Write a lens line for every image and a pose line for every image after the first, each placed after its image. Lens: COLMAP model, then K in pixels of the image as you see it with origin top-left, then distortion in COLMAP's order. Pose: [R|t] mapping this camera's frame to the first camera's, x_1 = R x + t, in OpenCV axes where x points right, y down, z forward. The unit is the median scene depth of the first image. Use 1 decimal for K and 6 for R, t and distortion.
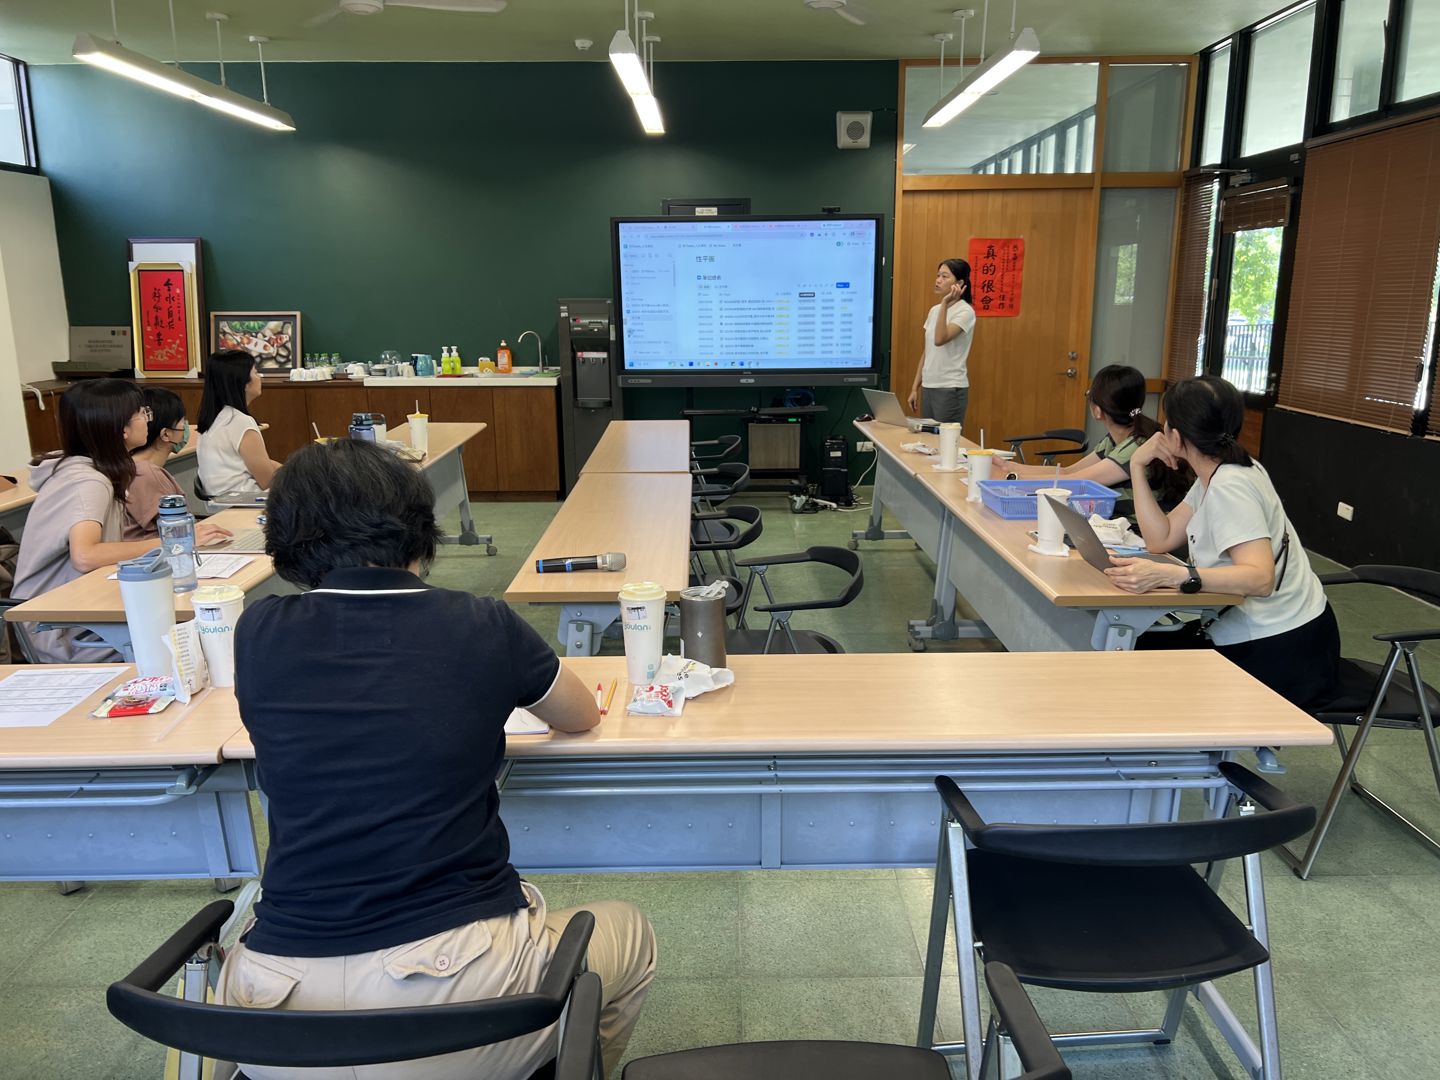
lens RADIAL K [[1095.5, 0, 738.1], [0, 1095.5, 543.9], [0, 0, 1]] dist [0.066998, -0.061140]
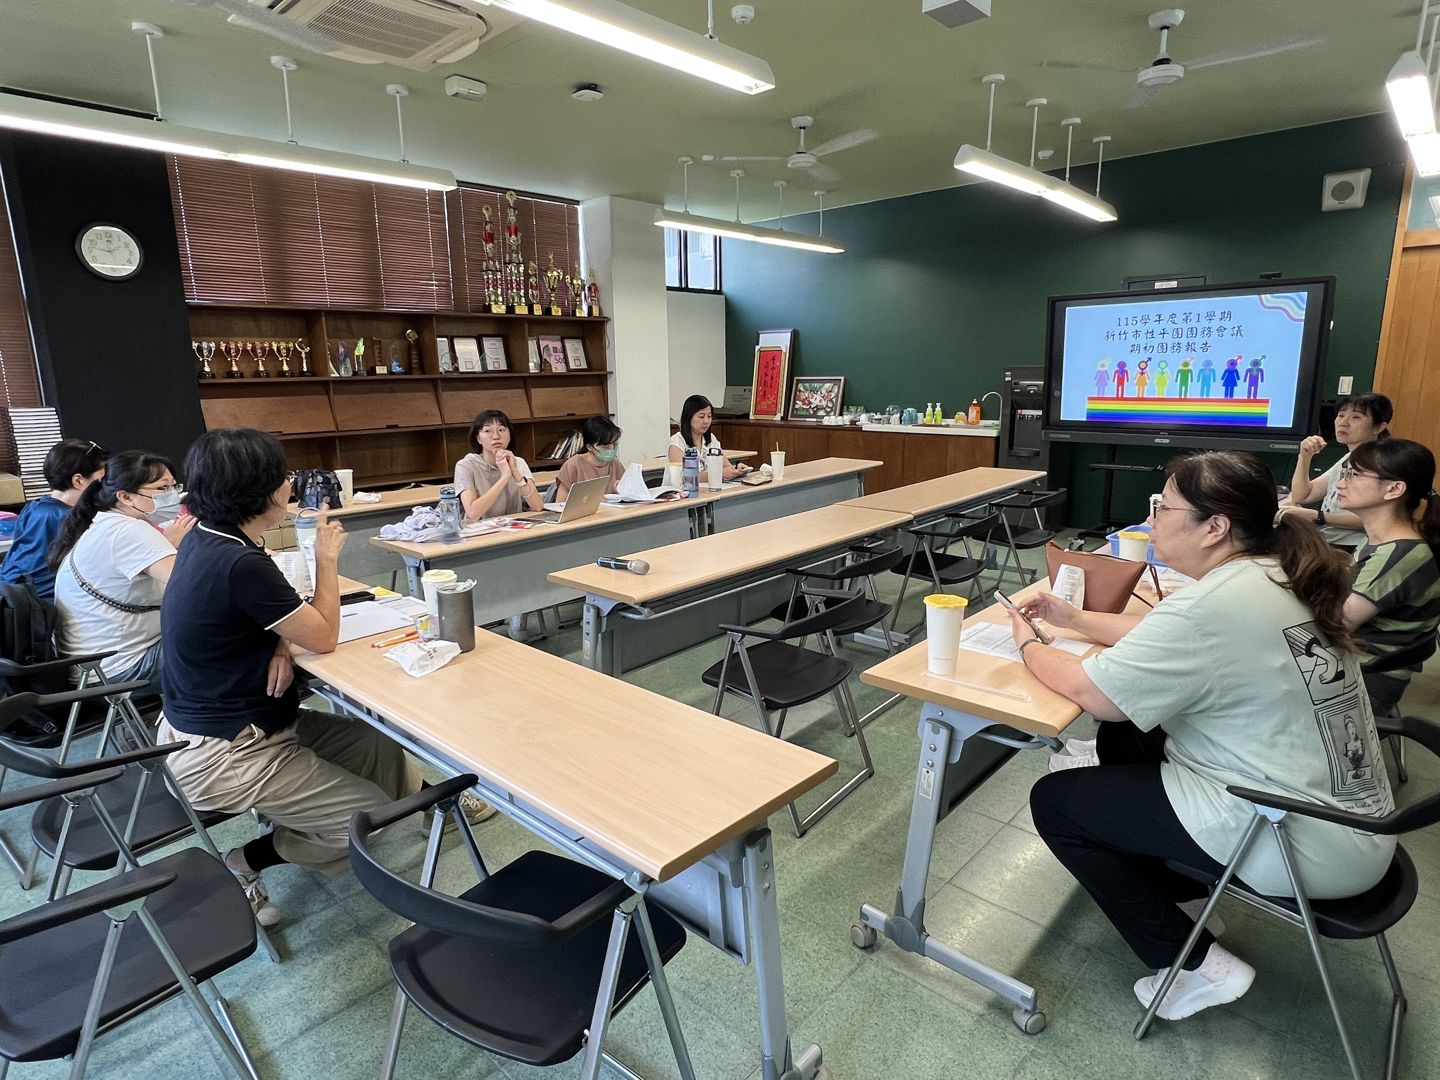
lens RADIAL K [[814.0, 0, 713.9], [0, 814.0, 538.1], [0, 0, 1]] dist [-0.027942, 0.037810]
pose [[0.730455, 0.136009, -0.669281, 0.219611], [-0.143904, 0.988620, 0.043847, -0.025764], [0.667628, 0.064283, 0.741715, 0.123724]]
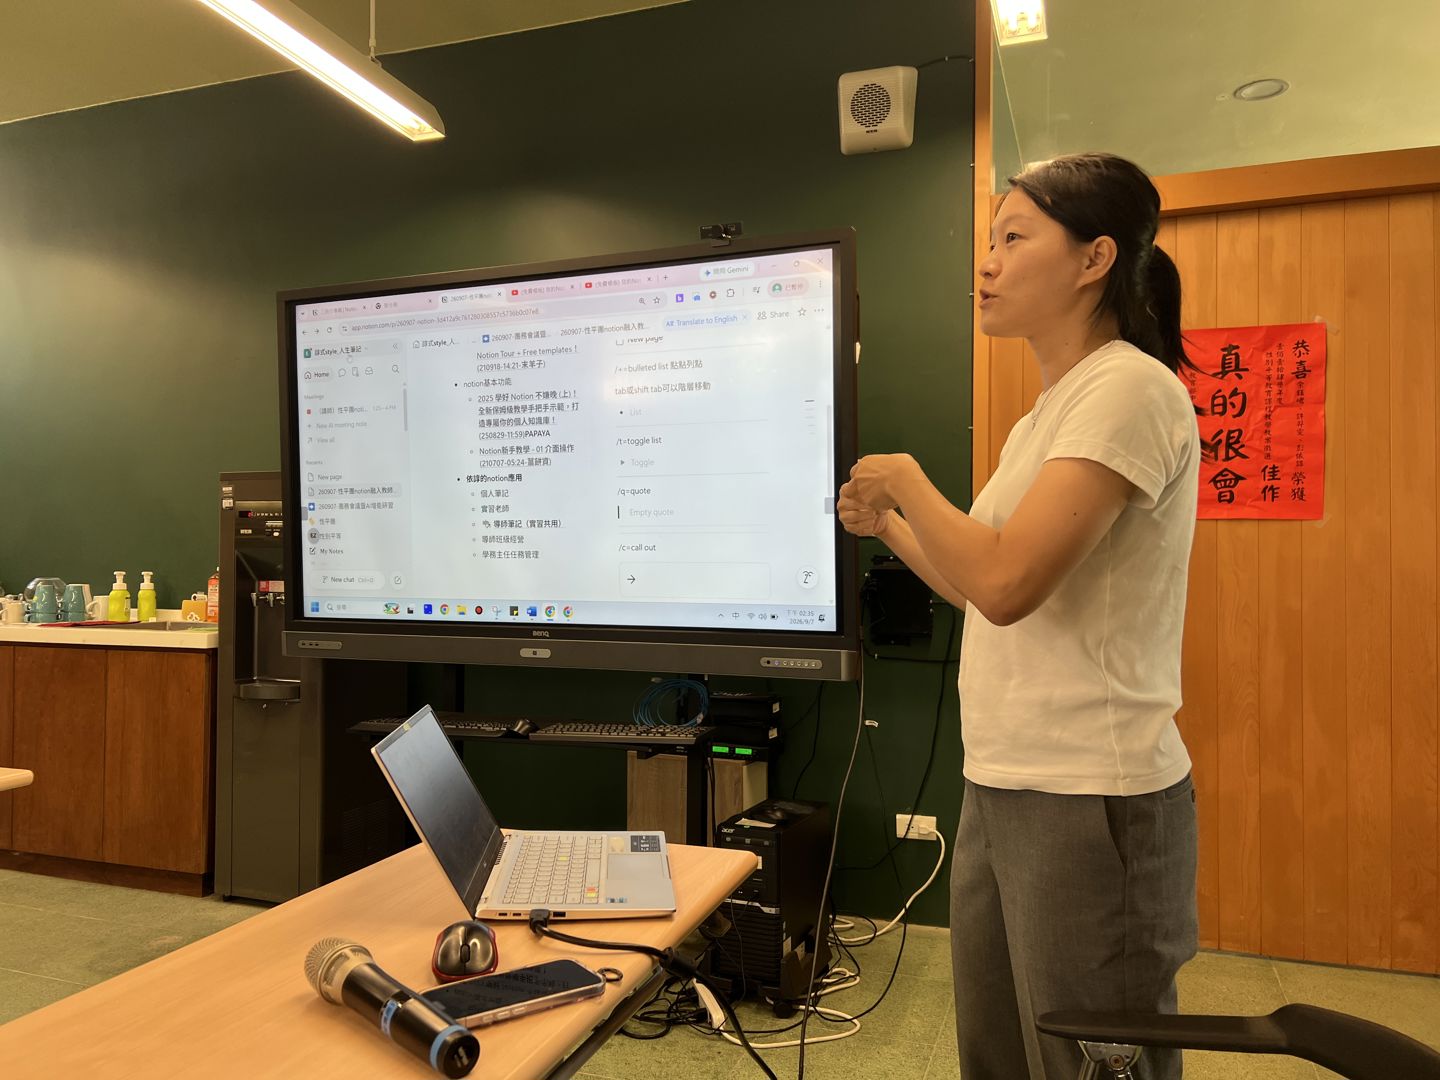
lens RADIAL K [[1094.0, 0, 726.3], [0, 1094.0, 546.7], [0, 0, 1]] dist [0.067067, -0.060444]
pose [[0.937804, 0.007312, -0.347088, 0.204198], [-0.091089, 0.969933, -0.225681, -0.096916], [0.335002, 0.243261, 0.910274, 0.614464]]
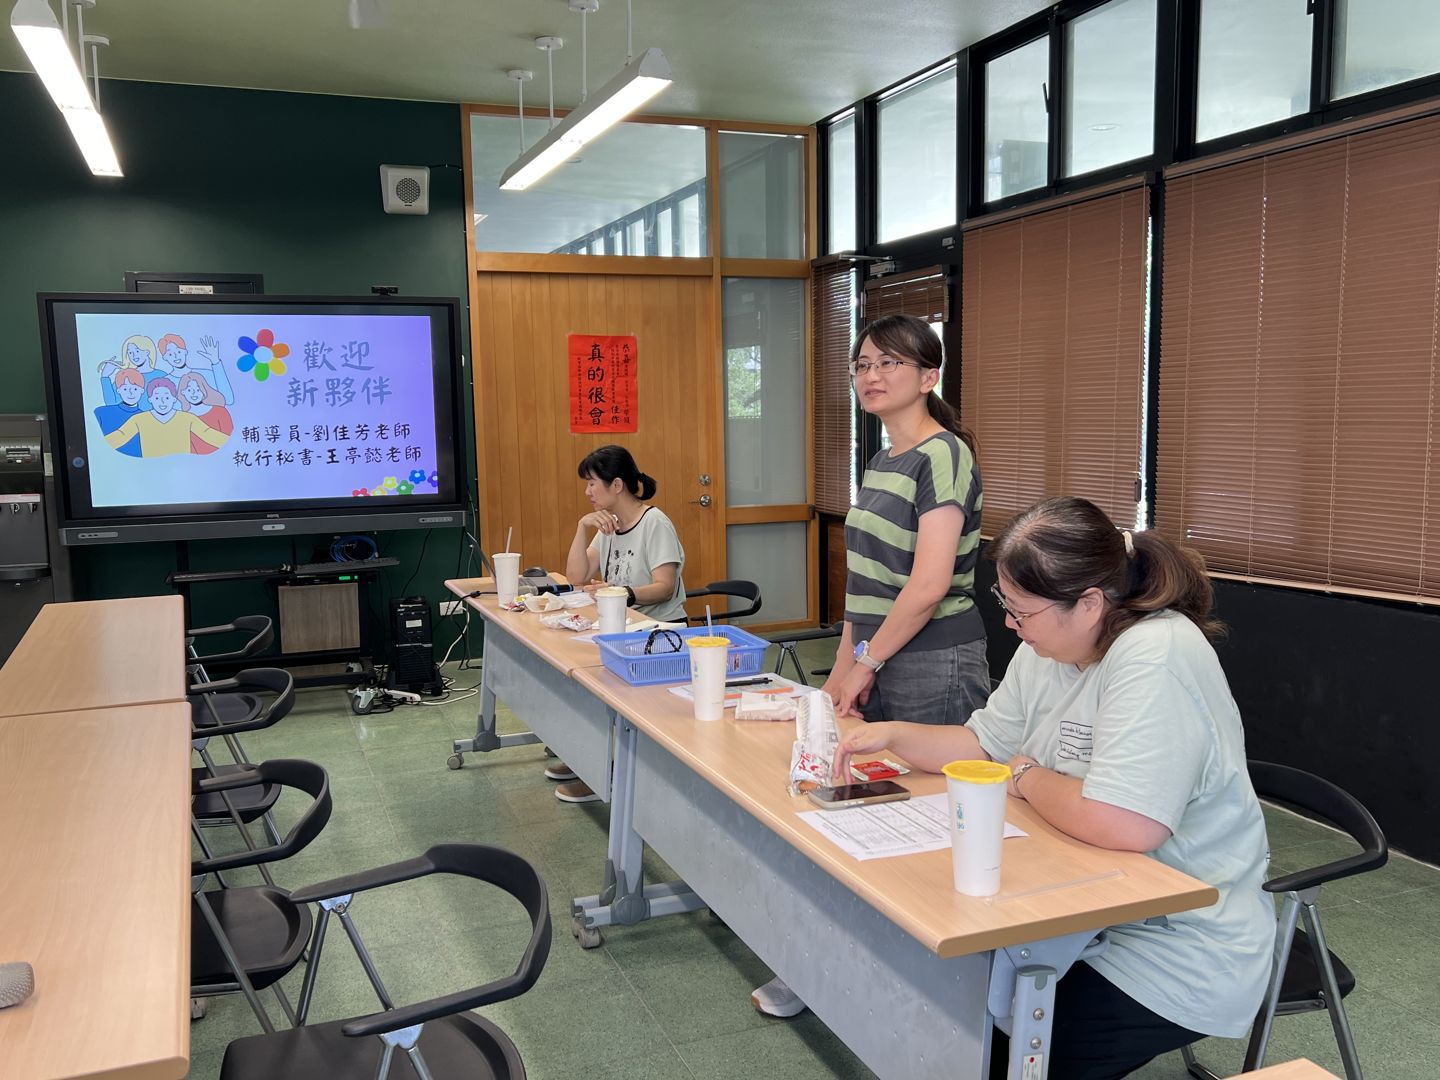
lens RADIAL K [[1273.0, 0, 718.6], [0, 1273.0, 552.1], [0, 0, 1]] dist [0.170484, -0.313078]
pose [[0.939716, -0.049709, 0.338323, -0.004622], [0.087363, 0.991444, -0.096986, -0.028574], [-0.330607, 0.120696, 0.936019, 0.140722]]
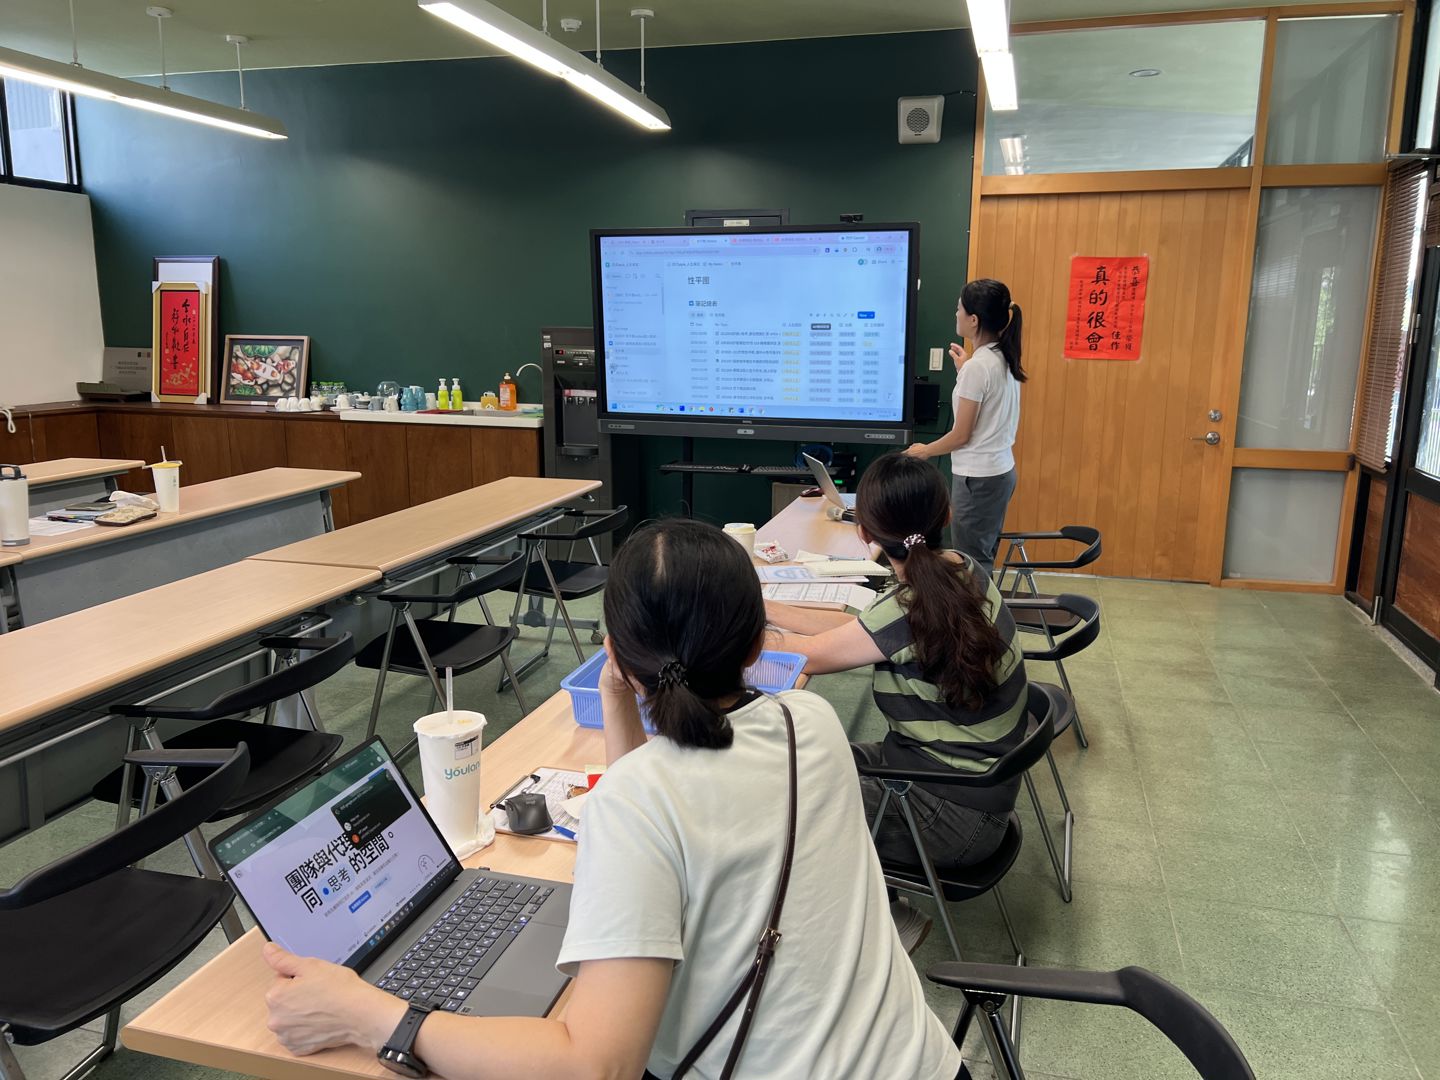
lens RADIAL K [[1094.0, 0, 726.3], [0, 1094.0, 546.7], [0, 0, 1]] dist [0.067067, -0.060444]
pose [[0.960466, 0.070804, -0.269243, 0.205900], [-0.077560, 0.996882, -0.014525, -0.049544], [0.267375, 0.034833, 0.962963, 0.216658]]
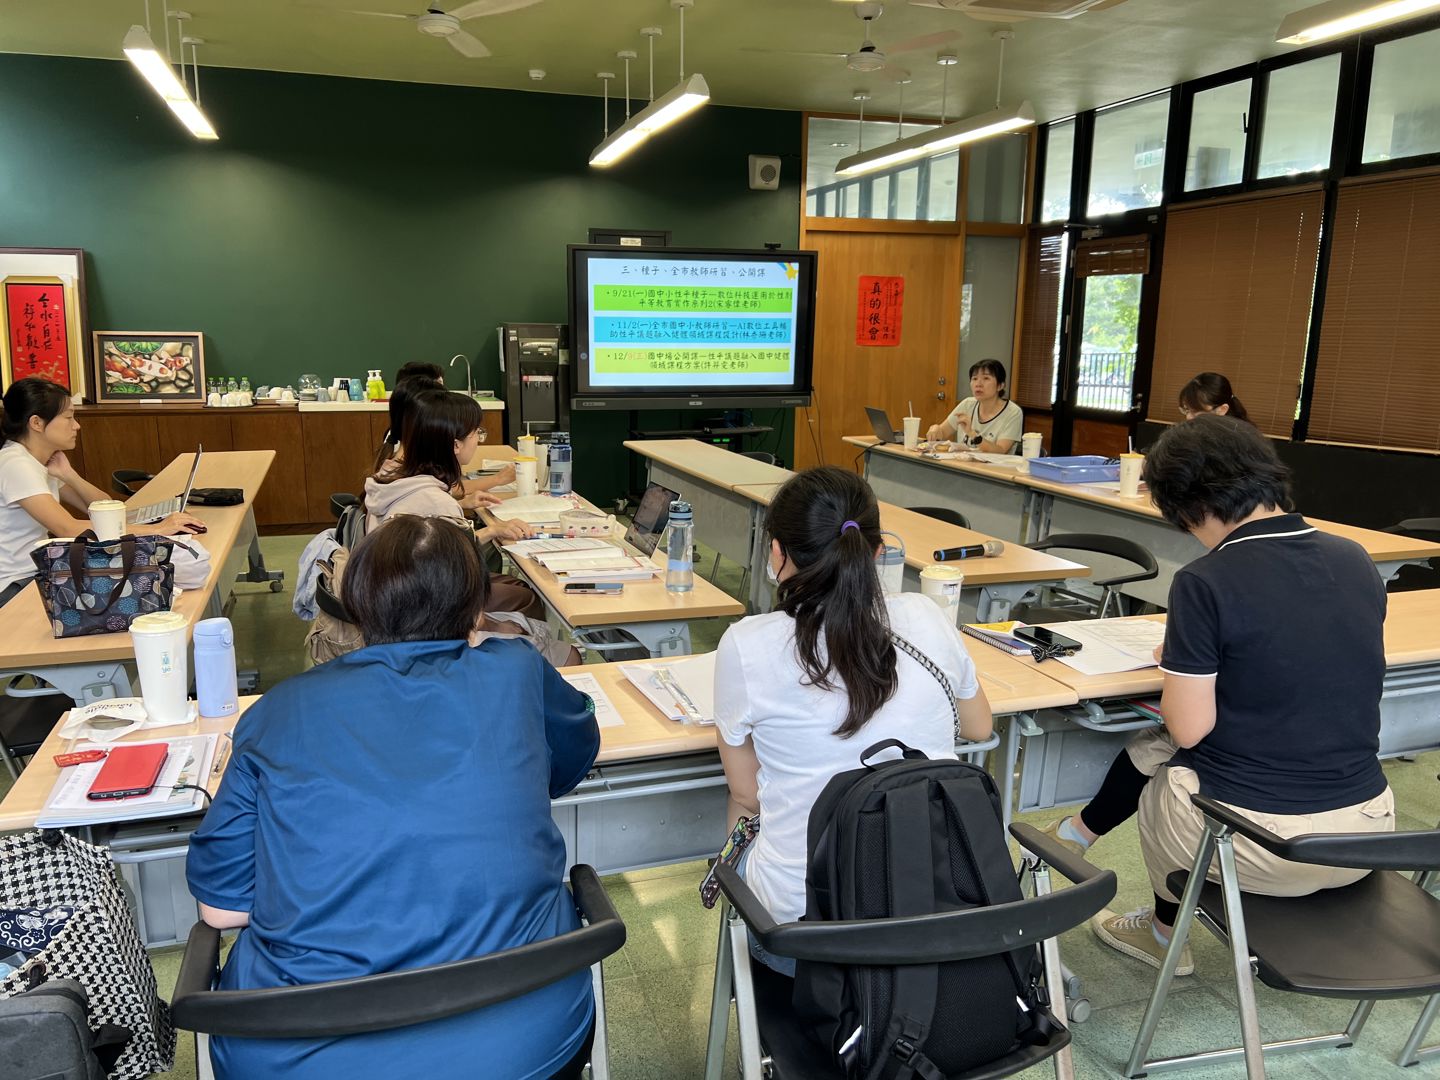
lens RADIAL K [[1094.0, 0, 726.3], [0, 1094.0, 546.7], [0, 0, 1]] dist [0.067067, -0.060444]
pose [[0.951580, -0.045720, 0.303983, -0.275620], [0.053287, 0.998441, -0.016639, 0.007610], [-0.302748, 0.032032, 0.952532, -0.006193]]
